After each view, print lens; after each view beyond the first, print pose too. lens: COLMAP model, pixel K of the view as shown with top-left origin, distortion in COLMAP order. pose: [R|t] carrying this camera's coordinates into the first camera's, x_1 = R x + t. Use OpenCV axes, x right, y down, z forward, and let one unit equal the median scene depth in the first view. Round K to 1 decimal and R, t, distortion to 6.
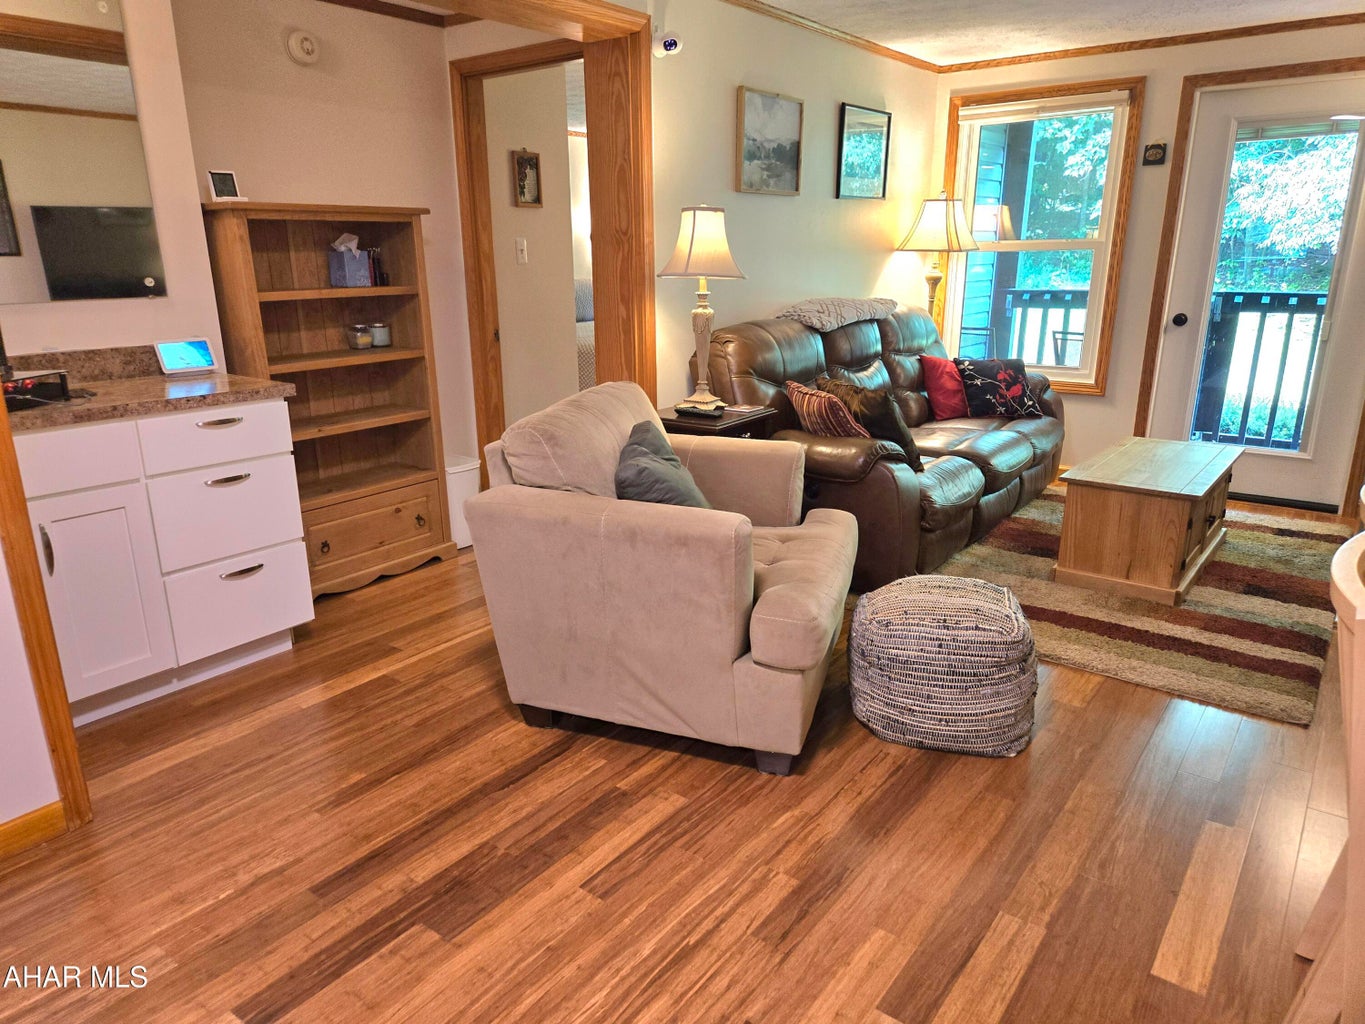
lens RADIAL K [[915.5, 0, 657.1], [0, 915.5, 513.8], [0, 0, 1]] dist [0.070863, -0.052830]
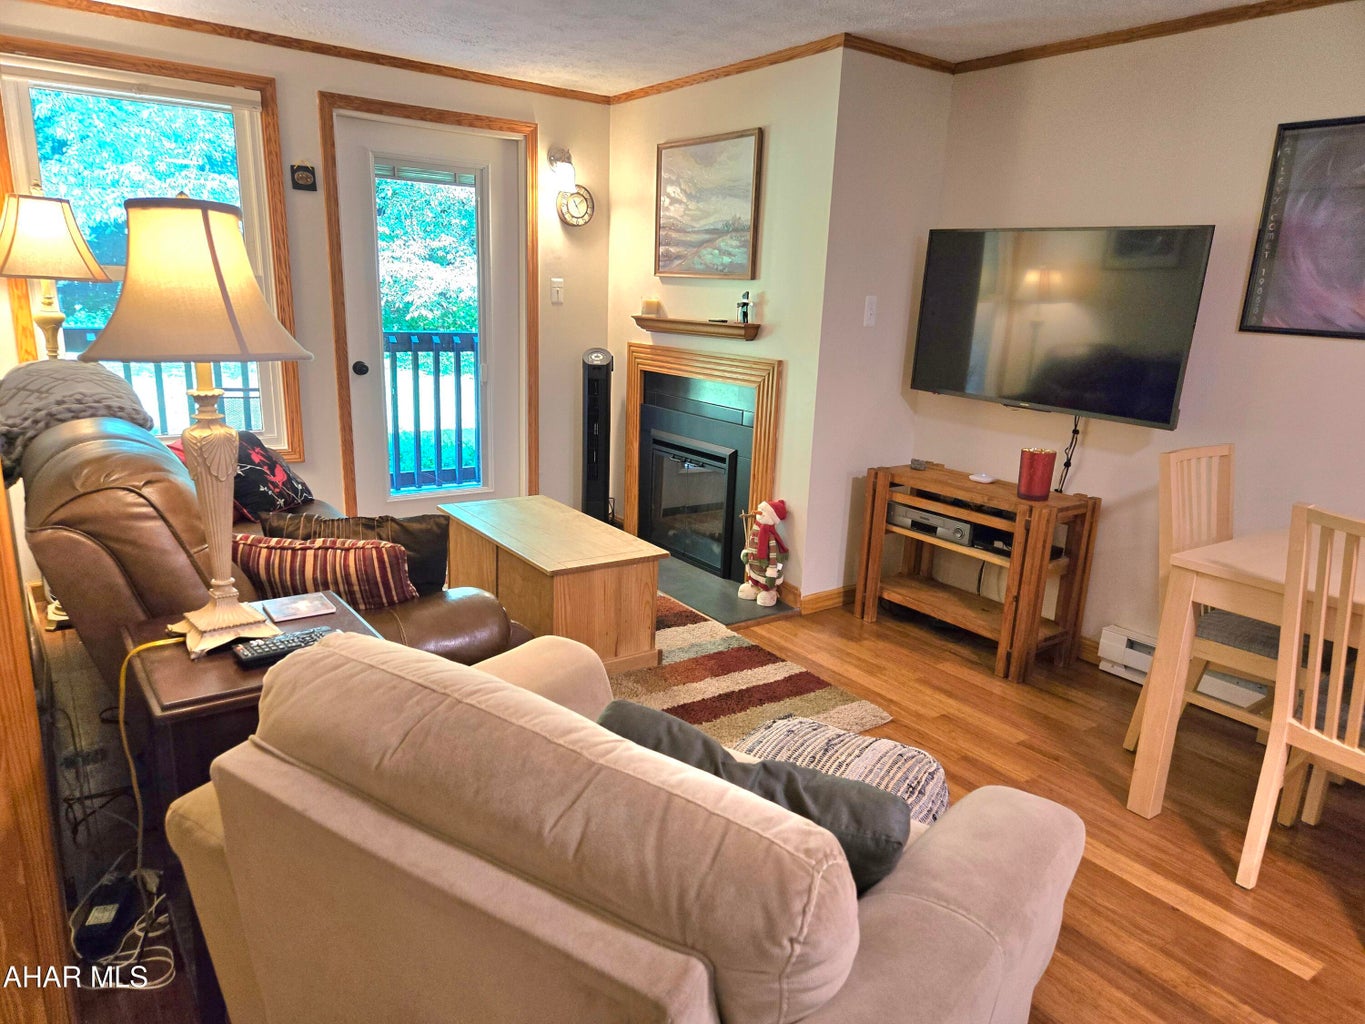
lens RADIAL K [[915.5, 0, 689.9], [0, 915.5, 525.0], [0, 0, 1]] dist [0.070863, -0.052830]
pose [[0.290203, -0.220195, 0.931287, -0.299978], [0.222363, 0.962047, 0.158176, -0.185131], [-0.930772, 0.161180, 0.328153, 0.604295]]
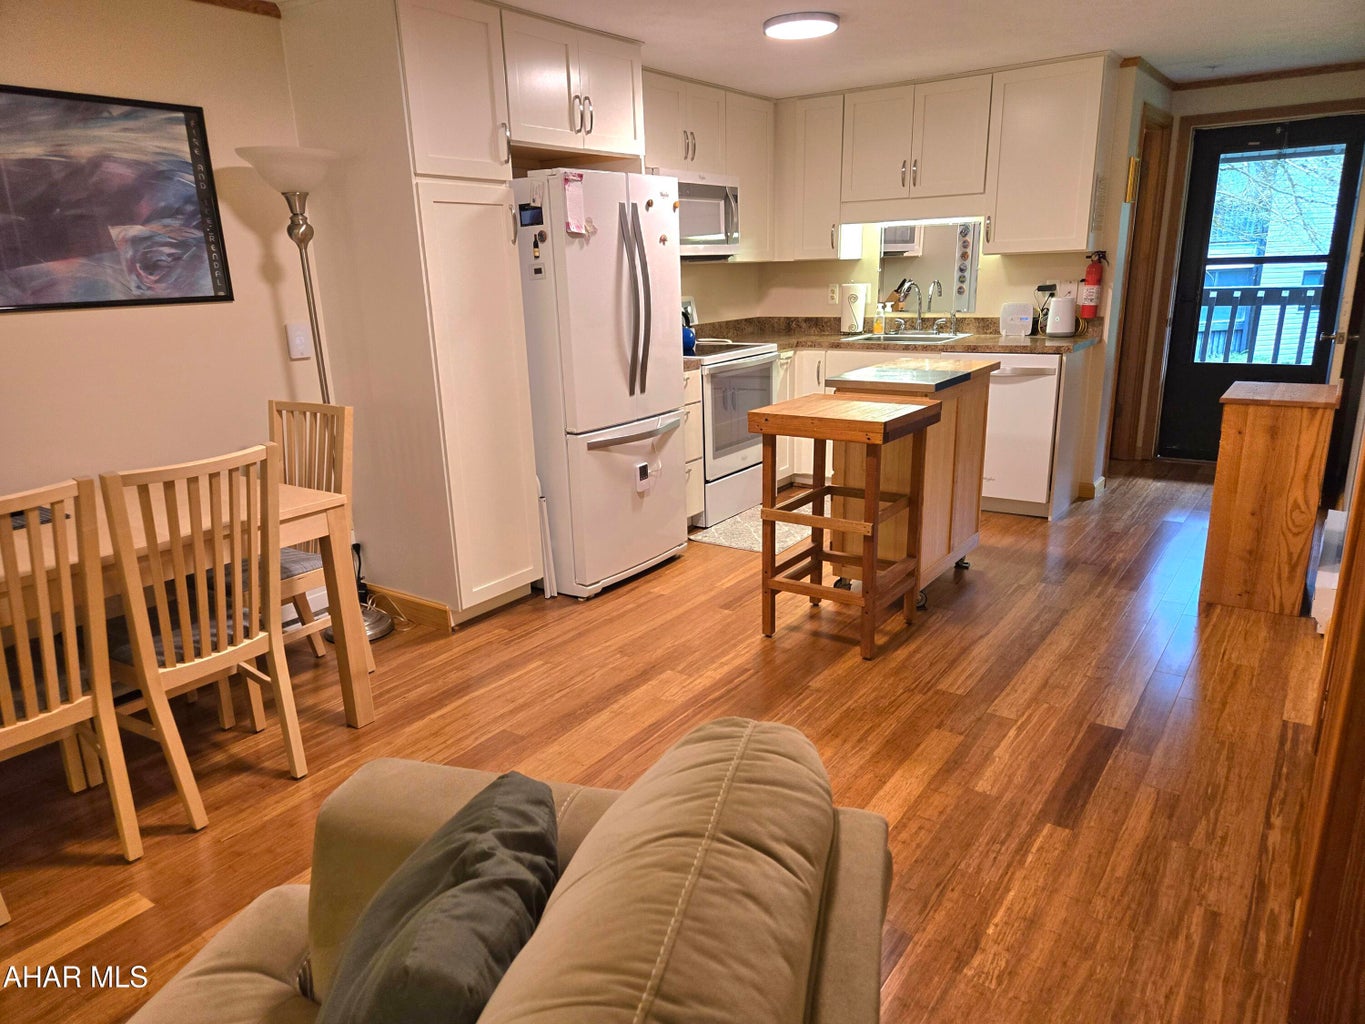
lens RADIAL K [[915.5, 0, 661.8], [0, 915.5, 516.3], [0, 0, 1]] dist [0.070863, -0.052830]
pose [[-0.998823, 0.045354, -0.017222, -0.070559], [0.029653, 0.851695, 0.523197, -0.266850], [0.038397, 0.522071, -0.852037, 0.869492]]
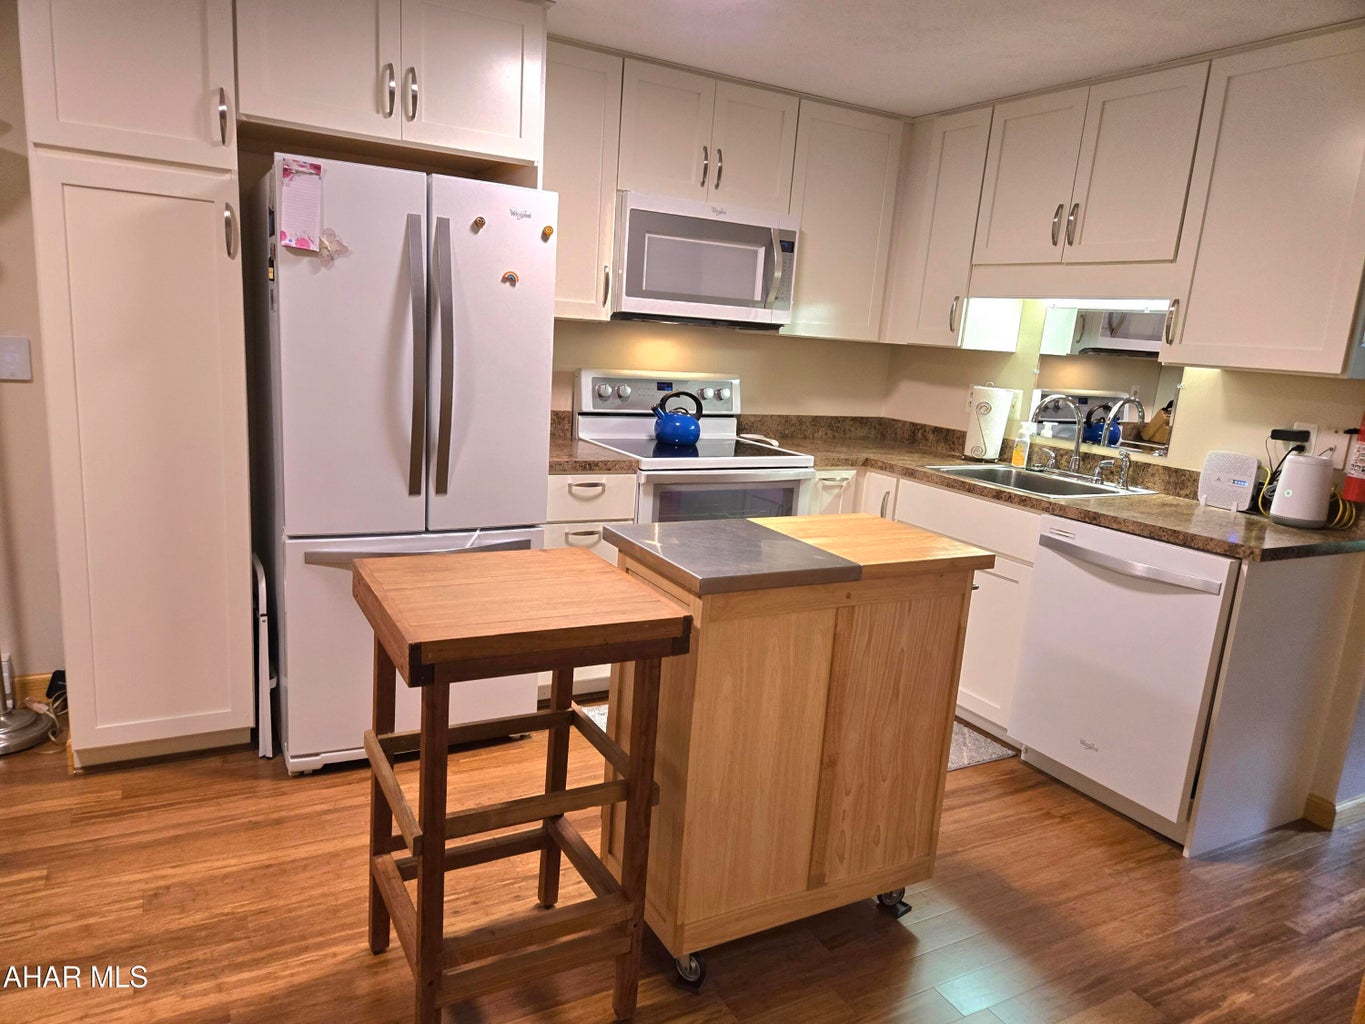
lens RADIAL K [[915.5, 0, 649.3], [0, 915.5, 511.6], [0, 0, 1]] dist [0.070863, -0.052830]
pose [[-0.912366, -0.136160, 0.386070, -0.519673], [0.052177, 0.896700, 0.439554, -0.124943], [-0.406038, 0.421177, -0.811013, 0.395582]]
